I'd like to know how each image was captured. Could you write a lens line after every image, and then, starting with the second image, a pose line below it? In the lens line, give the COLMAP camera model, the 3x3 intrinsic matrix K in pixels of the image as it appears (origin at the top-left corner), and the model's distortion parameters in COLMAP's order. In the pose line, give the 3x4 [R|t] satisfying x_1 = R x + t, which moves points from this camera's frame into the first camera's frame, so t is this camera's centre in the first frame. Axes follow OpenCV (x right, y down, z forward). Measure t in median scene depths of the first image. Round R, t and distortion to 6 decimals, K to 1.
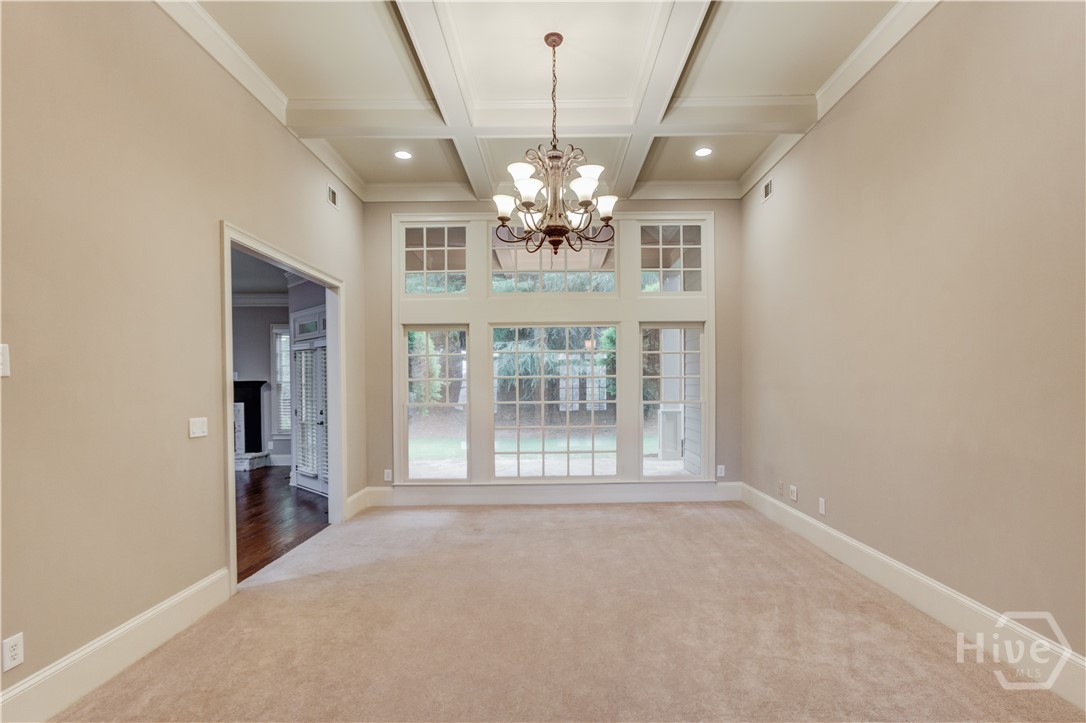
lens RADIAL K [[523.0, 0, 554.8], [0, 523.0, 390.2], [0, 0, 1]] dist [-0.000638, -0.000053]
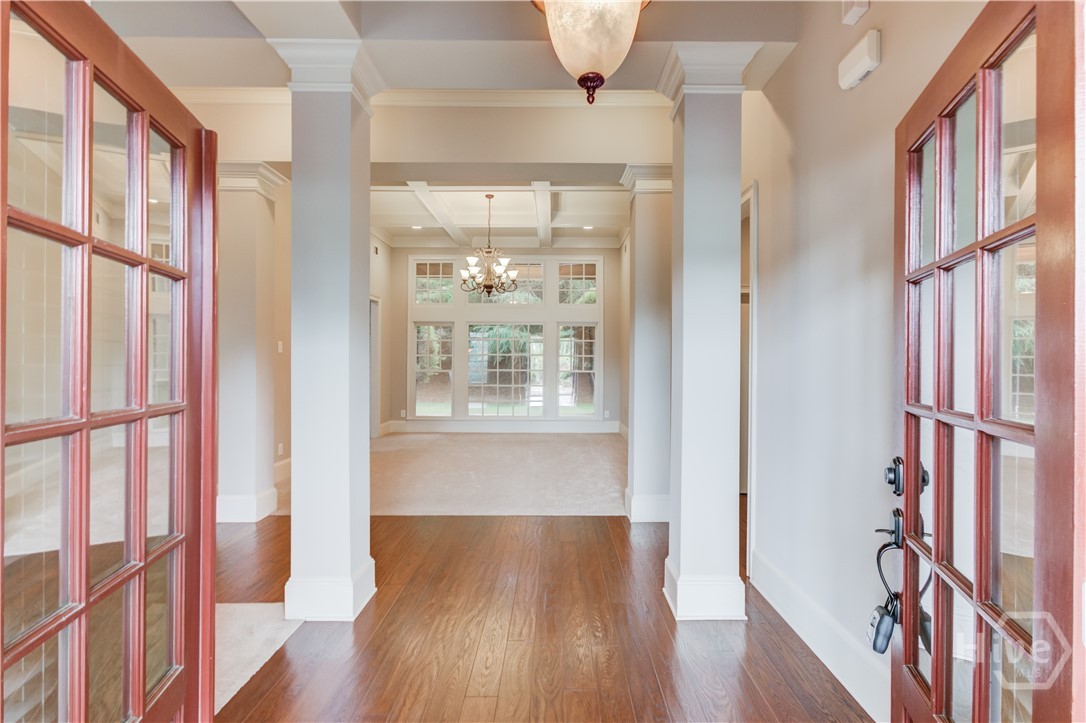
lens RADIAL K [[514.9, 0, 543.0], [0, 514.9, 361.5], [0, 0, 1]] dist [-0.000491, -0.000040]
pose [[0.999629, 0.014565, -0.023020, 0.154415], [-0.014828, 0.999826, -0.011317, 0.011335], [0.022851, 0.011654, 0.999671, -0.607790]]
